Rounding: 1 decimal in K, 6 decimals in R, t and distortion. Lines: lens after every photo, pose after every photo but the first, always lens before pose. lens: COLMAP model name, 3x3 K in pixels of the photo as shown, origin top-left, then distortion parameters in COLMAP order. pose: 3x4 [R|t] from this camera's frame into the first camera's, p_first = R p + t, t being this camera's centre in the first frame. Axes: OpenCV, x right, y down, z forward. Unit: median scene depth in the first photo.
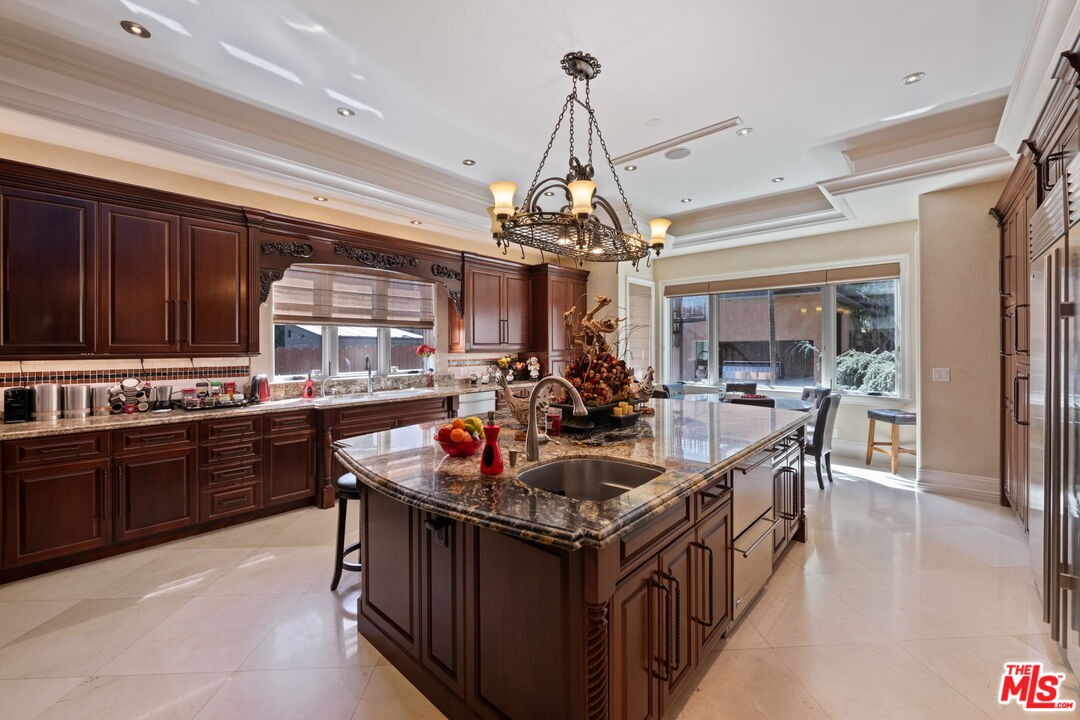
lens RADIAL K [[418.1, 0, 540.4], [0, 418.1, 352.6], [0, 0, 1]] dist [-0.002680, -0.001357]
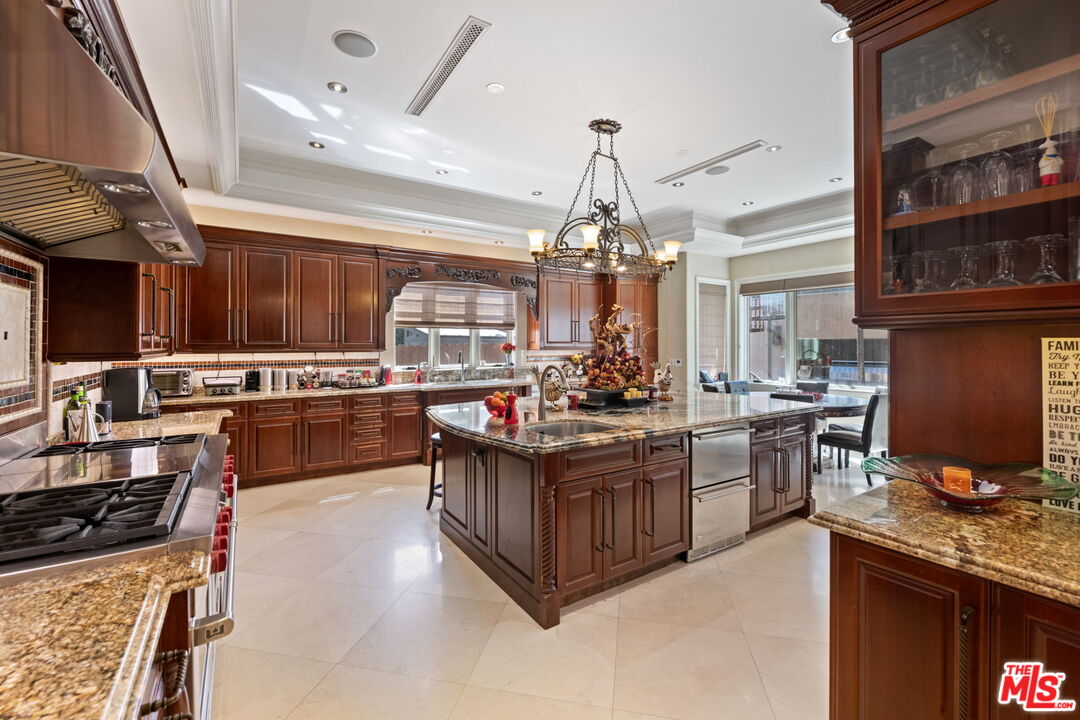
lens RADIAL K [[456.8, 0, 541.6], [0, 456.8, 351.9], [0, 0, 1]] dist [0.000175, 0.000092]
pose [[0.964683, 0.005845, -0.263350, 0.243605], [-0.005220, 0.999982, 0.003071, 0.003112], [0.263363, -0.001588, 0.964695, -0.351234]]
